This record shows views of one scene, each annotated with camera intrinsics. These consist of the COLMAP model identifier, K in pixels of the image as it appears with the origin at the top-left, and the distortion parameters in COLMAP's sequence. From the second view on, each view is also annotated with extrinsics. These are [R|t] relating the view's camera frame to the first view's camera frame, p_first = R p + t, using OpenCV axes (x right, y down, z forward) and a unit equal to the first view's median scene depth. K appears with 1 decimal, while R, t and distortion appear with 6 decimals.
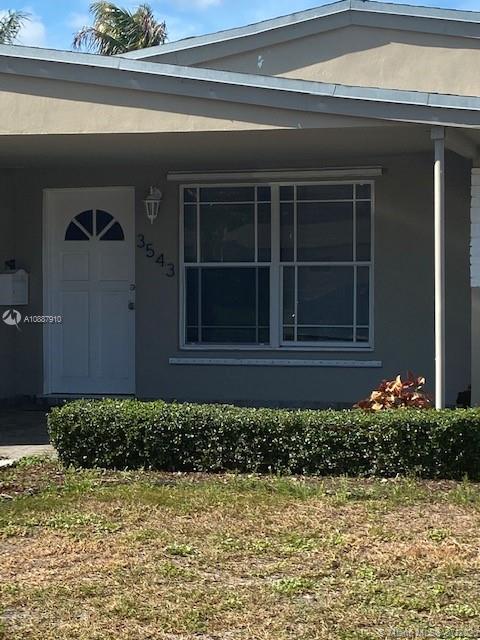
lens RADIAL K [[1356.0, 0, 256.6], [0, 1356.0, 308.8], [0, 0, 1]] dist [0.114890, 0.000000]
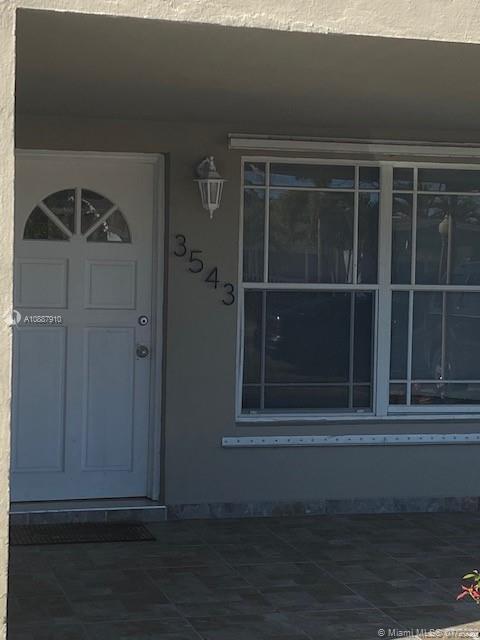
lens RADIAL K [[1356.0, 0, 239.7], [0, 1356.0, 316.4], [0, 0, 1]] dist [0.114890, 0.000000]
pose [[0.862633, 0.001486, 0.505828, -0.374286], [-0.008120, 0.999908, 0.010910, -0.025594], [-0.505765, -0.013518, 0.862566, 0.474968]]
